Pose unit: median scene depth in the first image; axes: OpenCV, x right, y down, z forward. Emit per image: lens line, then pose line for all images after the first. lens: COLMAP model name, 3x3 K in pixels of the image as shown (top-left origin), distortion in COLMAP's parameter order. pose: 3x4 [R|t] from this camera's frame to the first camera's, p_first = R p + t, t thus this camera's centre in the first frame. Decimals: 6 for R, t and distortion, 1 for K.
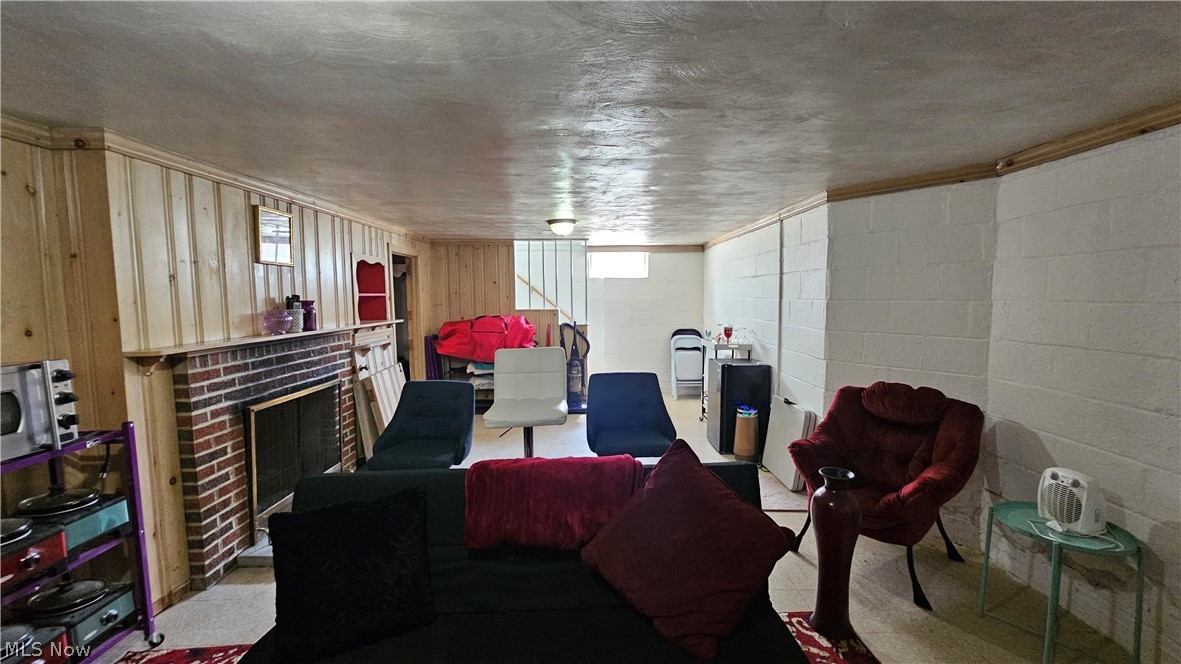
lens RADIAL K [[487.1, 0, 591.1], [0, 487.1, 332.0], [0, 0, 1]] dist [0.004455, -0.001907]
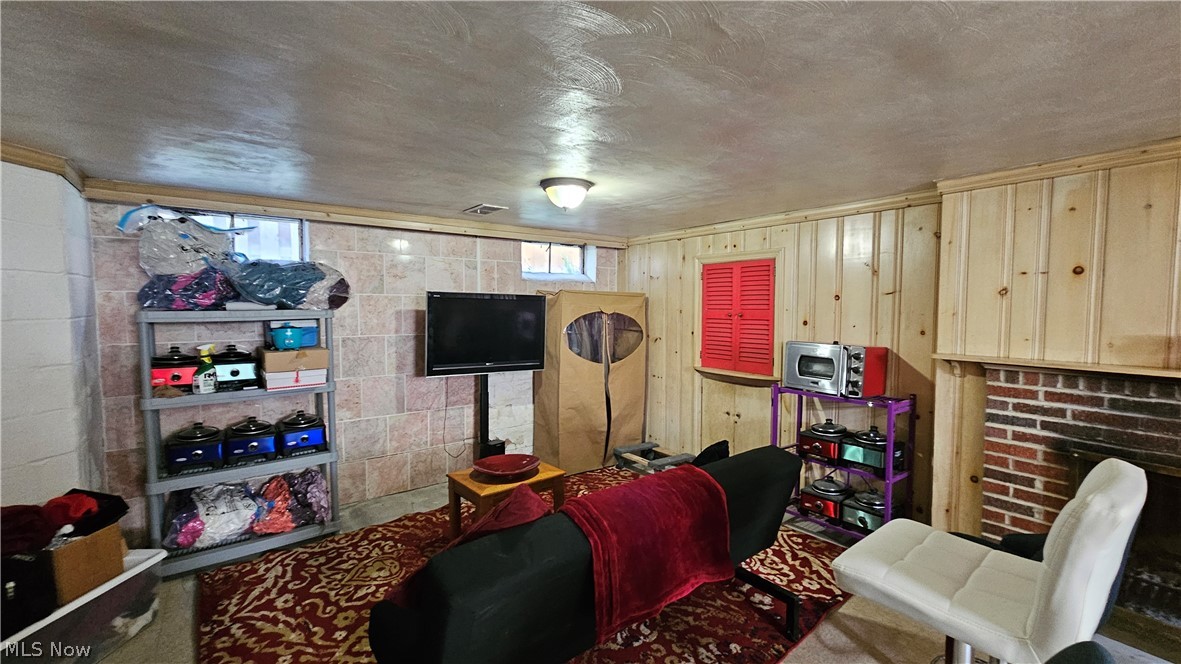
lens RADIAL K [[487.1, 0, 593.4], [0, 487.1, 331.6], [0, 0, 1]] dist [0.004455, -0.001907]
pose [[-0.791843, 0.044234, -0.609121, 0.413907], [-0.039683, 0.991539, 0.123592, -0.108645], [0.609434, 0.122037, -0.783388, 1.176678]]
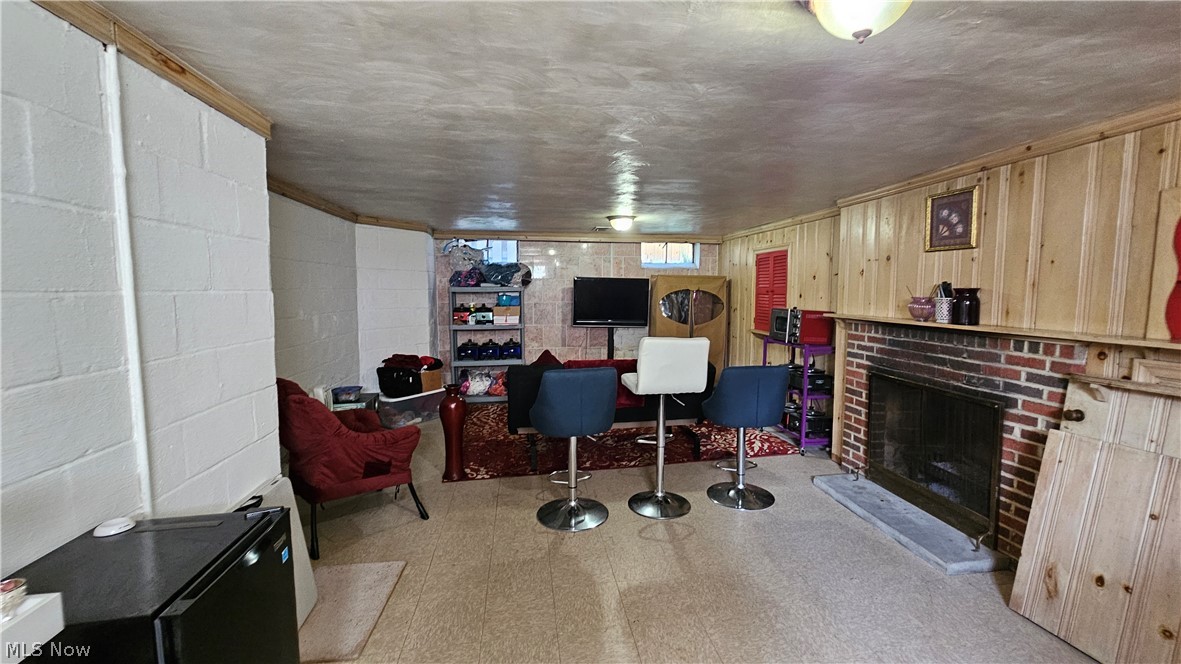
lens RADIAL K [[487.1, 0, 595.3], [0, 487.1, 329.6], [0, 0, 1]] dist [0.004455, -0.001907]
pose [[-0.988323, 0.023070, -0.150616, 0.208662], [-0.001519, 0.986931, 0.161139, -0.164269], [0.152365, 0.159486, -0.975371, 2.213902]]
